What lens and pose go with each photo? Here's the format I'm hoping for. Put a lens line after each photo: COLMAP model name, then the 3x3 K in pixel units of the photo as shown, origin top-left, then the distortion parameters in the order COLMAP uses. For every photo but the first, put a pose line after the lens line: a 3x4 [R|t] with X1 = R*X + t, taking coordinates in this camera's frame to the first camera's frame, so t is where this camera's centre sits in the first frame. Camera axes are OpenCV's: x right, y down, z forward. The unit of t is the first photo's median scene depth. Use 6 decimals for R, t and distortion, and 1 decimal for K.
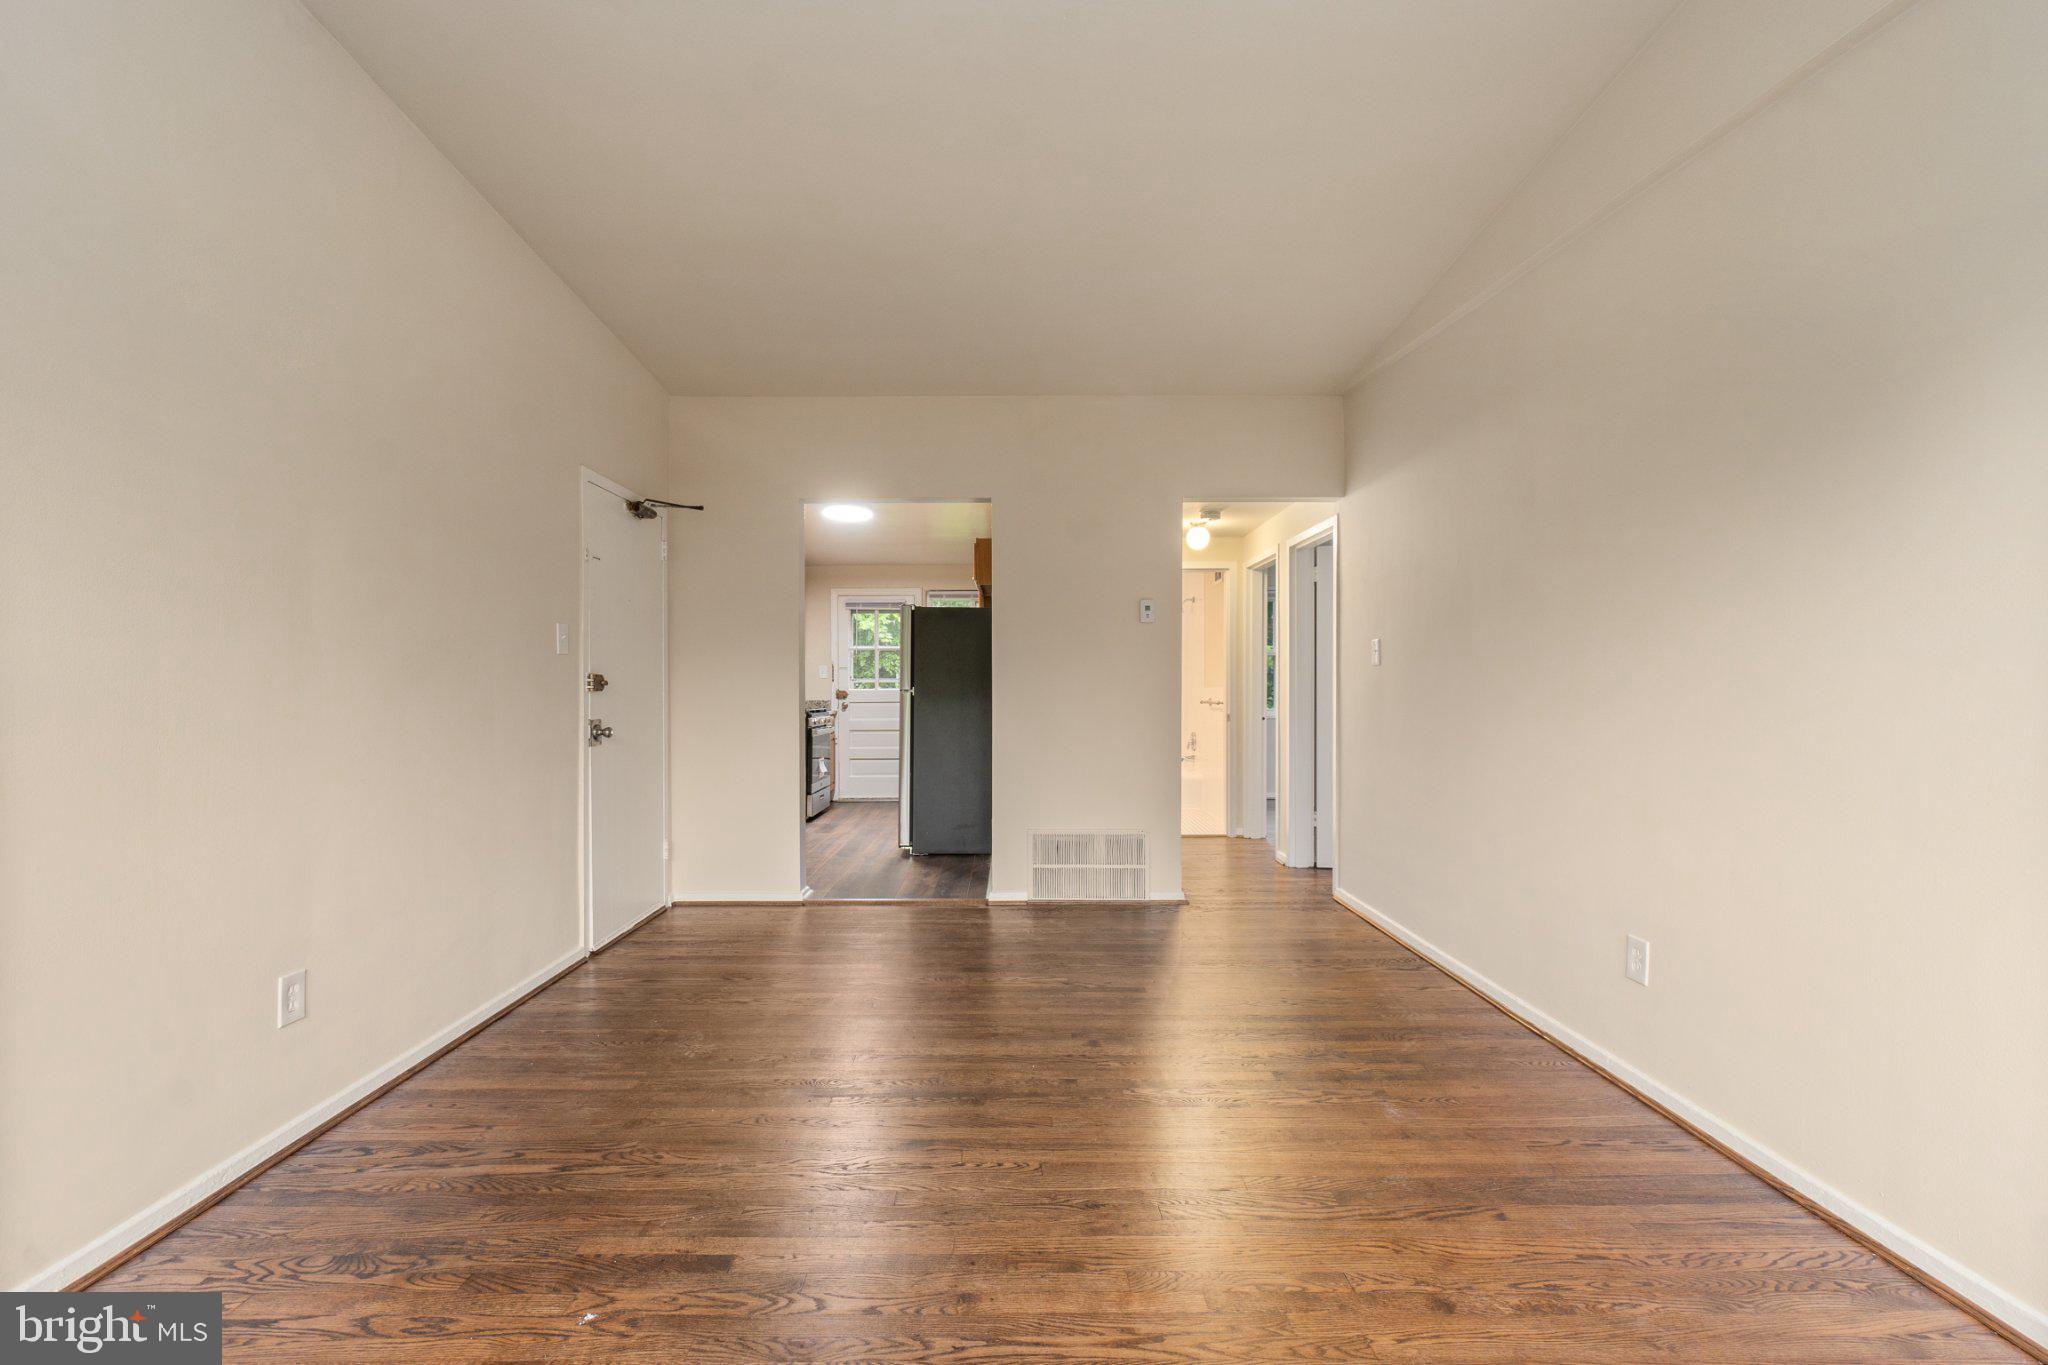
lens RADIAL K [[886.9, 0, 1009.4], [0, 886.9, 703.3], [0, 0, 1]] dist [-0.005665, 0.000375]
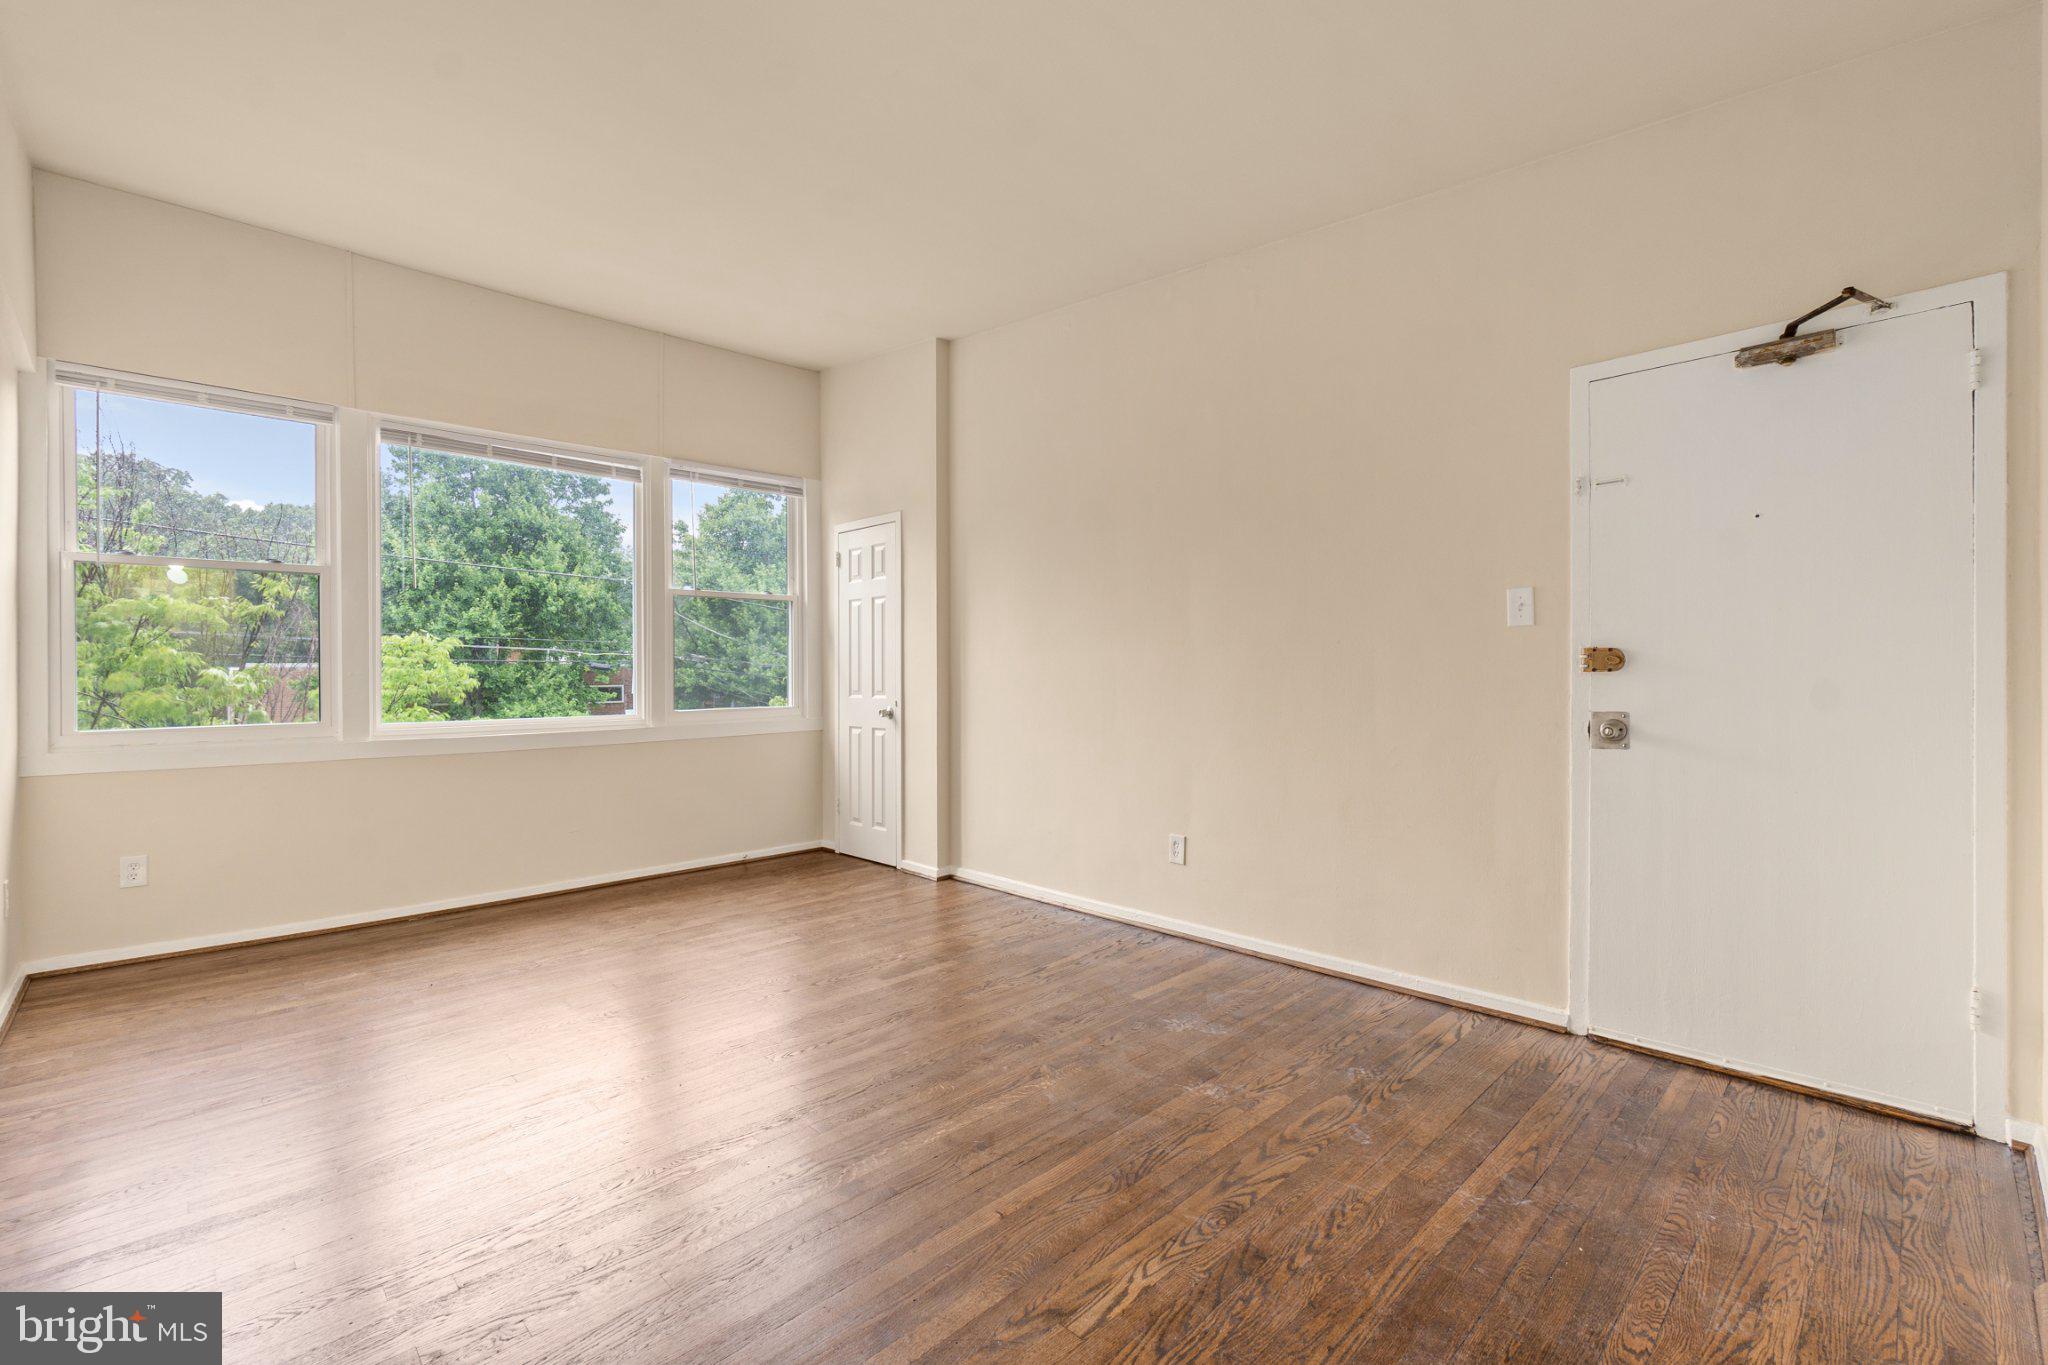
lens RADIAL K [[879.9, 0, 1029.2], [0, 879.9, 669.9], [0, 0, 1]] dist [-0.002821, 0.000578]
pose [[-0.718408, 0.004839, -0.695605, 0.426908], [-0.001361, 0.999964, 0.008362, -0.025211], [0.695621, 0.006954, -0.718375, 1.438777]]
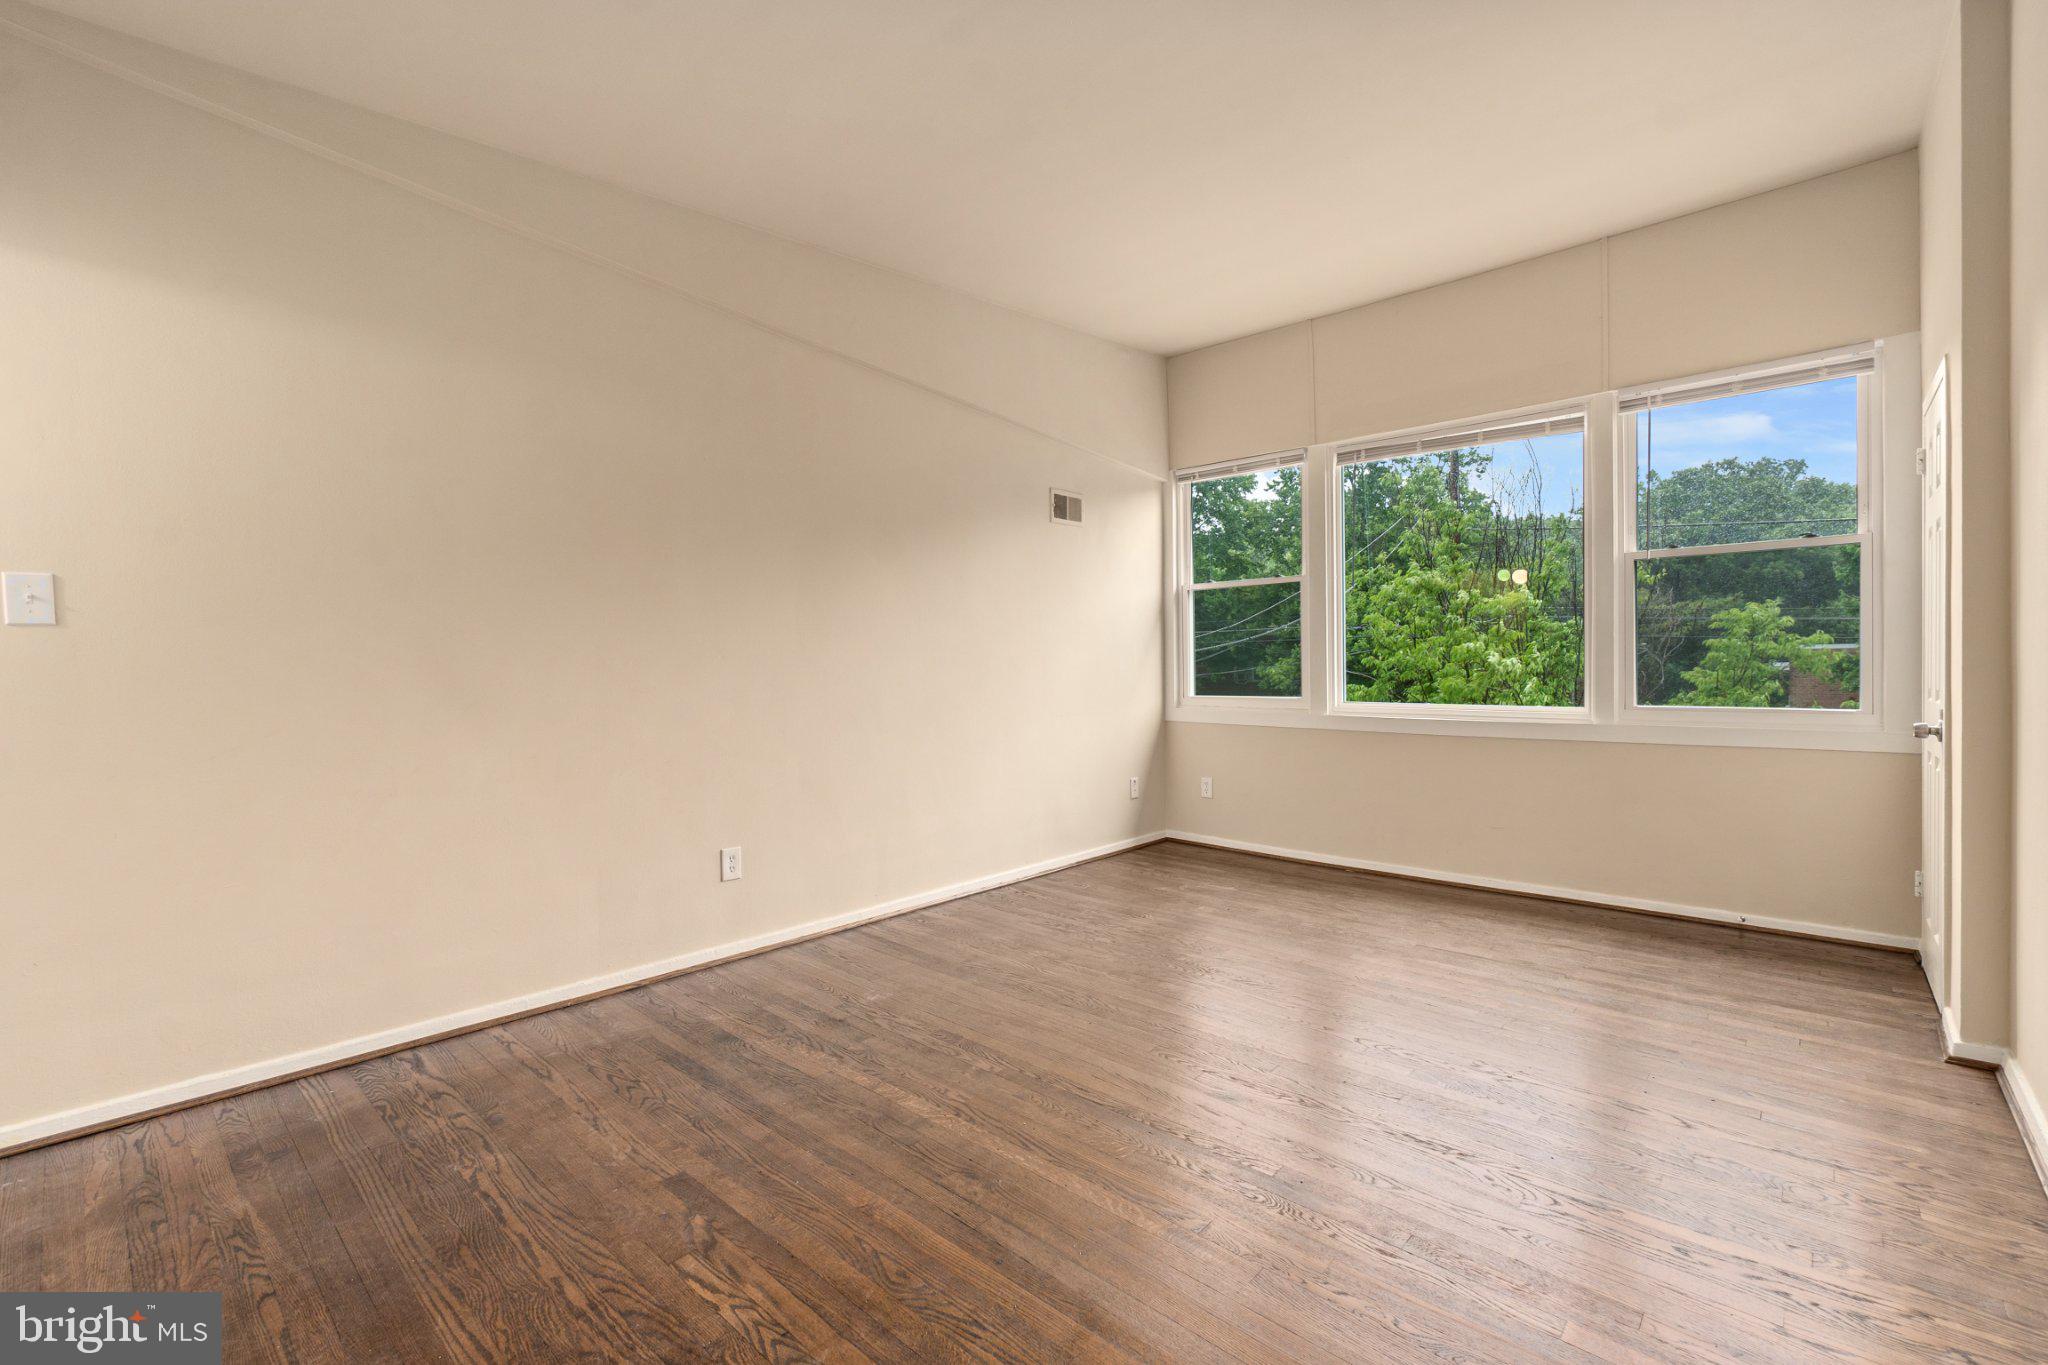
lens RADIAL K [[879.9, 0, 1029.2], [0, 879.9, 669.9], [0, 0, 1]] dist [-0.002821, 0.000578]
pose [[-0.740638, 0.002058, 0.671901, -0.451365], [0.017243, 0.999724, 0.015945, -0.023562], [-0.671682, 0.023395, -0.740470, 1.358654]]
